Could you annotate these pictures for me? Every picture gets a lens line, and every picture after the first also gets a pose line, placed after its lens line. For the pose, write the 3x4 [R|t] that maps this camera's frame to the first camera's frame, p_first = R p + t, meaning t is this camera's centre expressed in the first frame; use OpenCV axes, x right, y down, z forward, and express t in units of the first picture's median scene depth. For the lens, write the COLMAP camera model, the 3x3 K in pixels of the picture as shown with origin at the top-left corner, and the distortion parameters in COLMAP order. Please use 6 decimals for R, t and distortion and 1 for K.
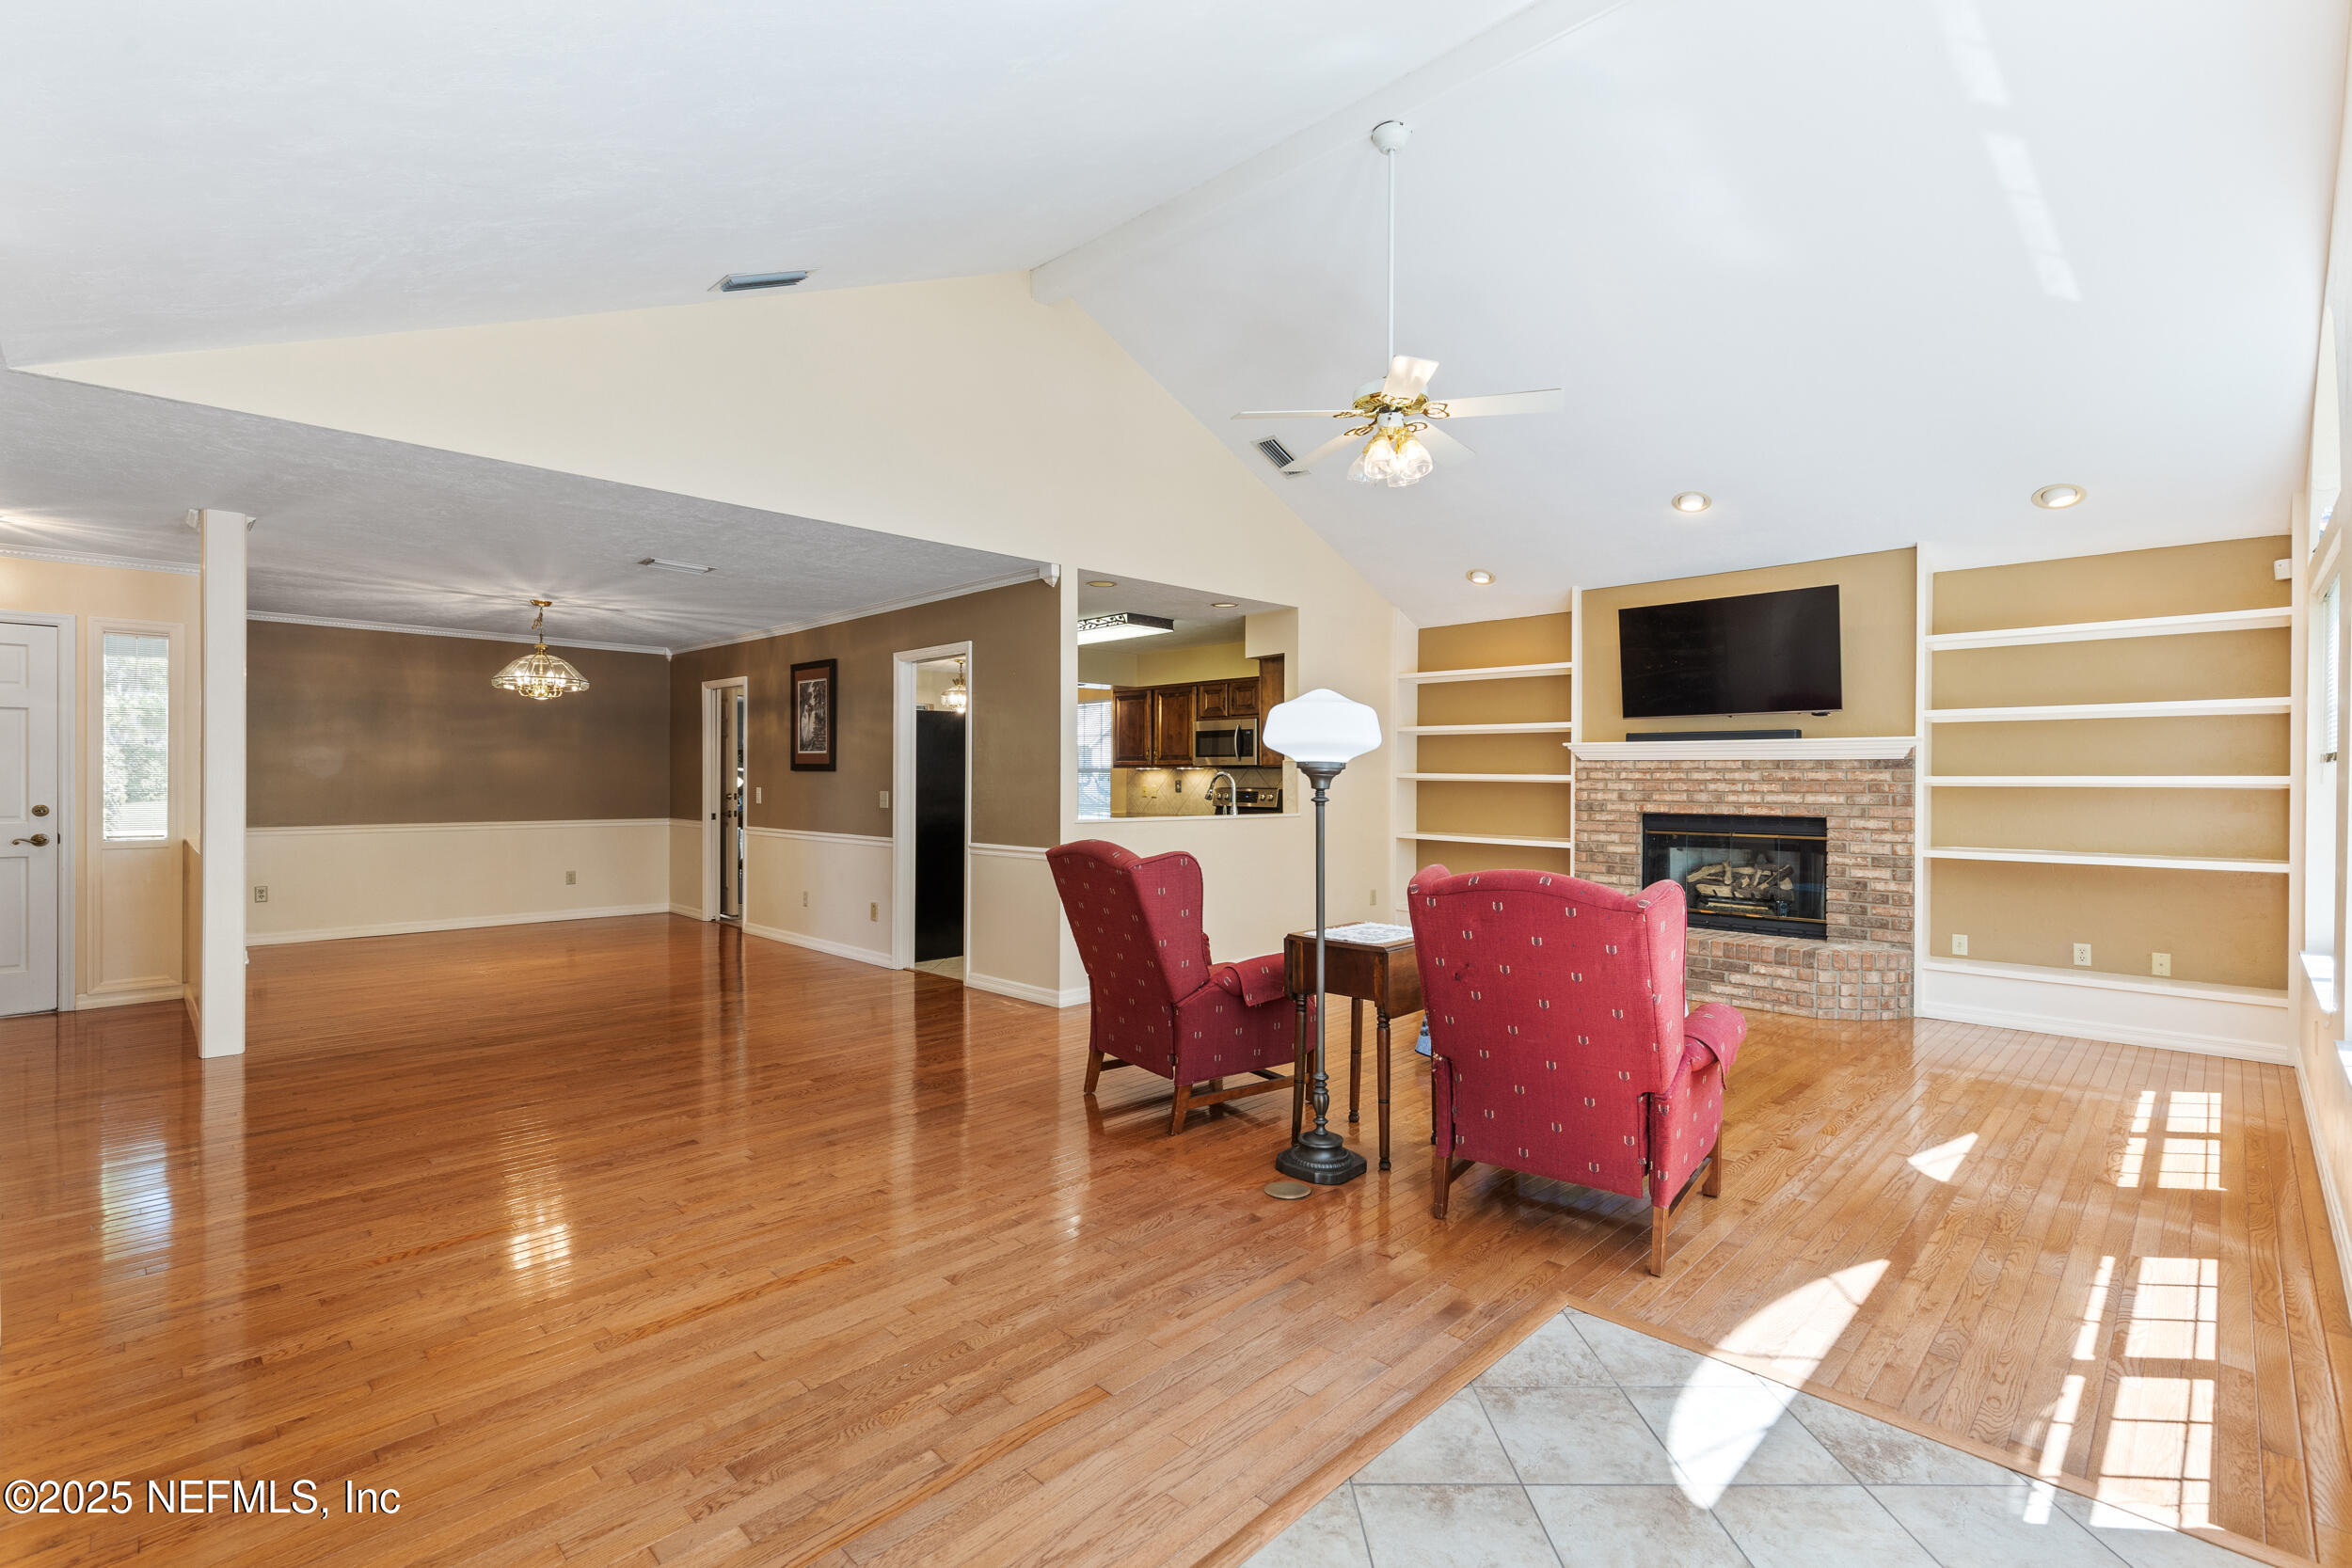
lens RADIAL K [[1058.6, 0, 1181.9], [0, 1058.6, 788.2], [0, 0, 1]] dist [0.006139, 0.001192]
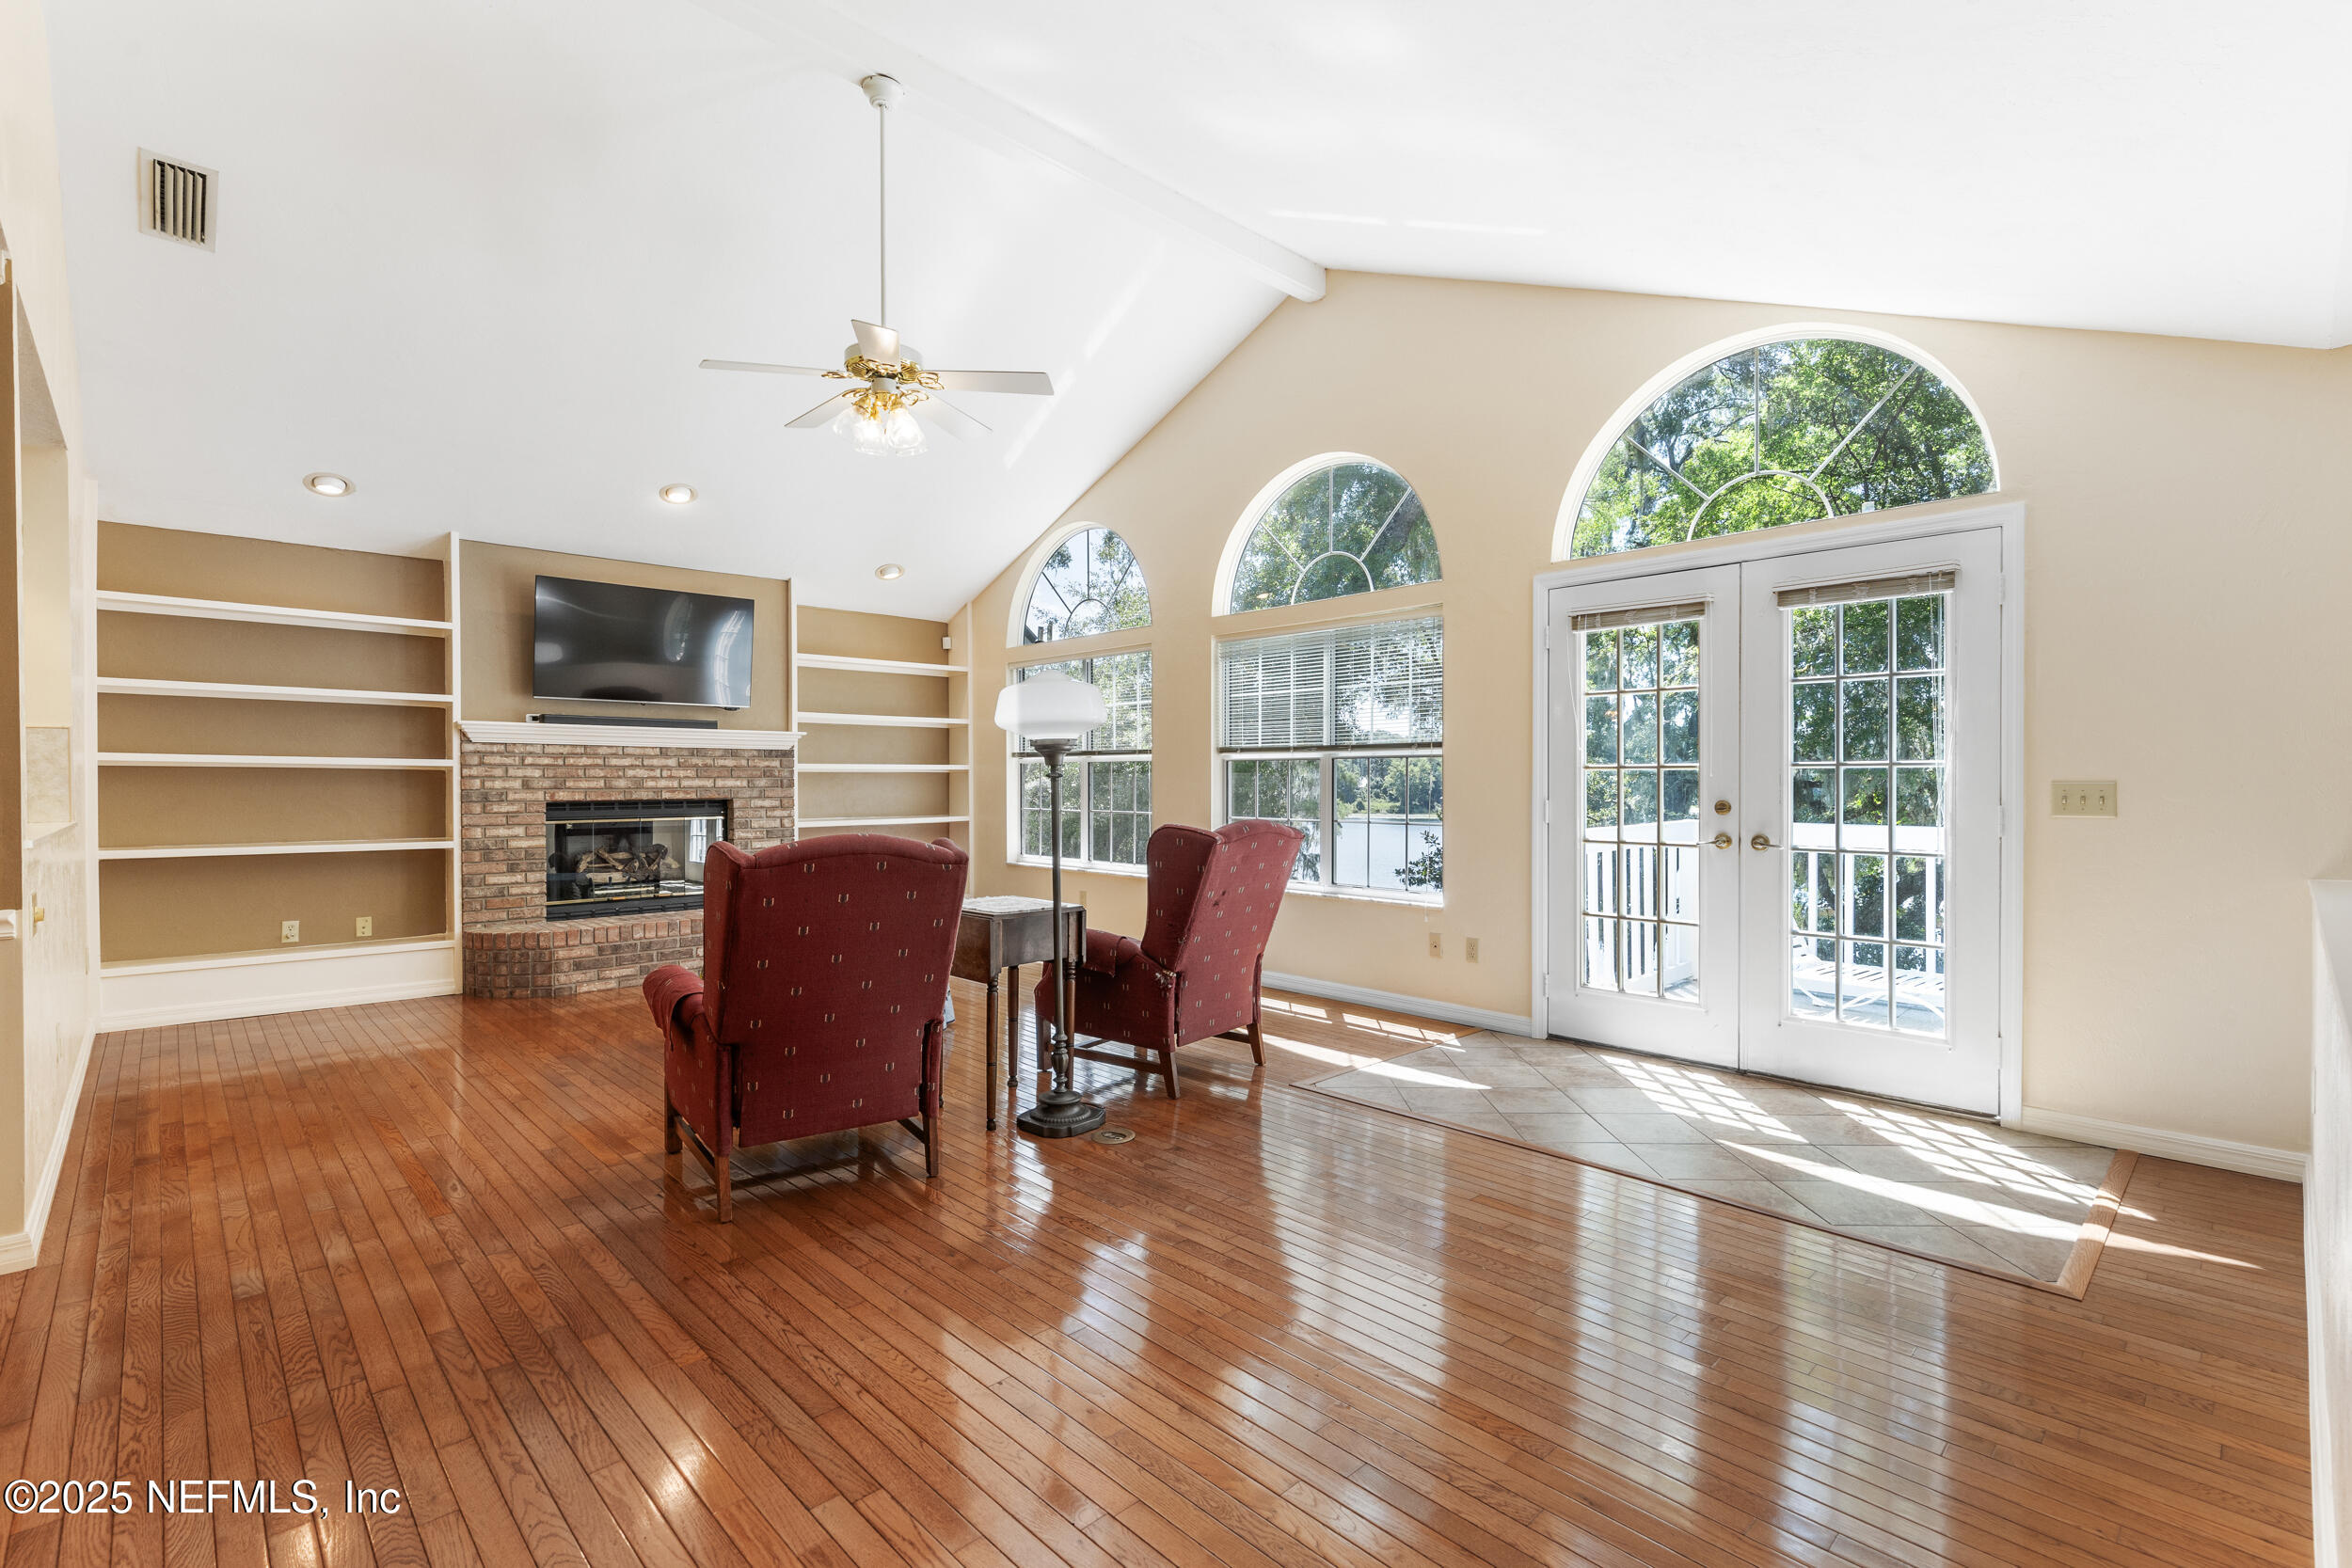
lens RADIAL K [[1058.6, 0, 1179.3], [0, 1058.6, 784.2], [0, 0, 1]] dist [0.006139, 0.001192]
pose [[0.019331, -0.009121, 0.999772, -0.486742], [0.010022, 0.999910, 0.008928, 0.005671], [-0.999763, 0.009847, 0.019421, 0.454230]]
